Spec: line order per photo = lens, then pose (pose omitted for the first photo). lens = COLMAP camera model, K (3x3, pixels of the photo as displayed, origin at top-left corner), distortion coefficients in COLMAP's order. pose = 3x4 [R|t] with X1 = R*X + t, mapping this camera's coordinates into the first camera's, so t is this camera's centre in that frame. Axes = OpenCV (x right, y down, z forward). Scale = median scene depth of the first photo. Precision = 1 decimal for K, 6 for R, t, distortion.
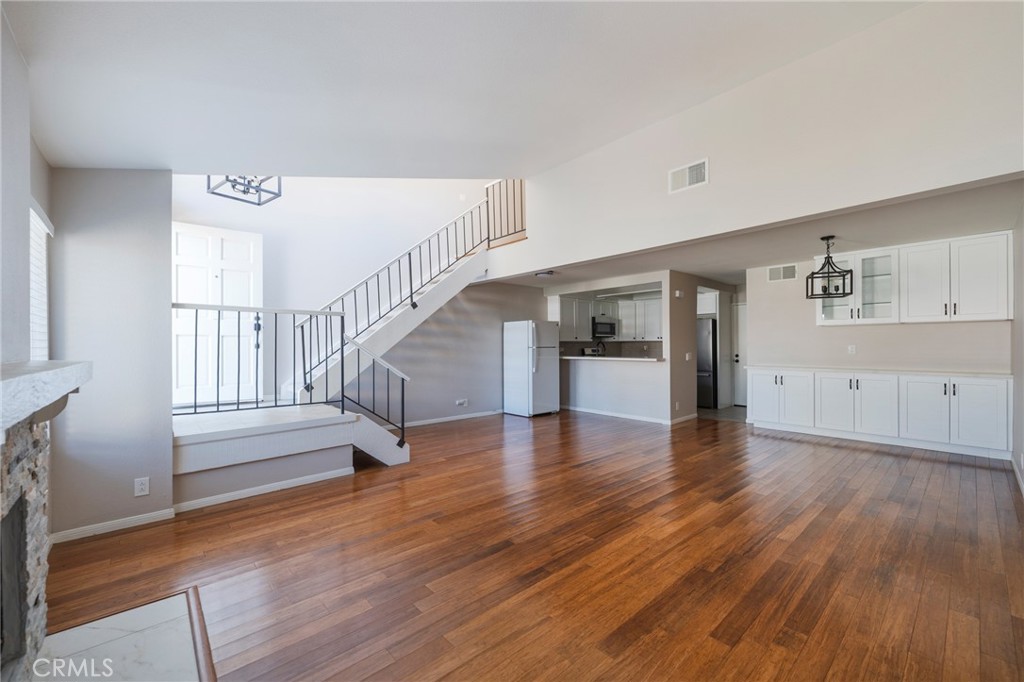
lens RADIAL K [[415.4, 0, 495.1], [0, 415.4, 354.4], [0, 0, 1]] dist [-0.001696, -0.001970]
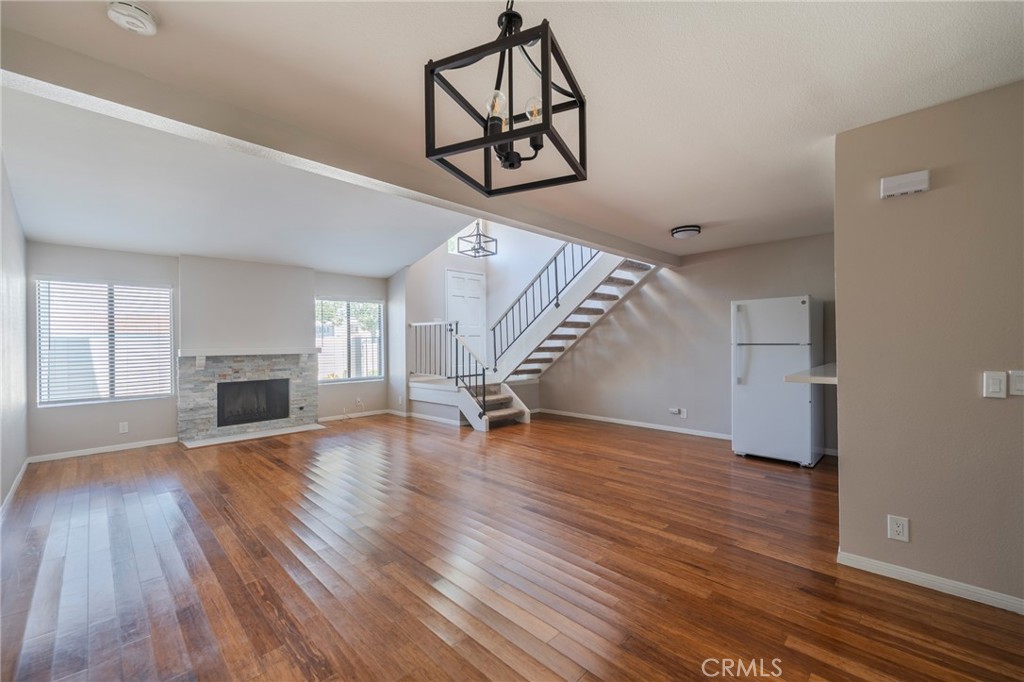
lens RADIAL K [[415.4, 0, 518.9], [0, 415.4, 339.1], [0, 0, 1]] dist [-0.001696, -0.001970]
pose [[0.094643, 0.002113, -0.995509, 1.042391], [-0.012837, 0.999917, 0.000902, -0.031833], [0.995429, 0.012694, 0.094662, 0.938008]]
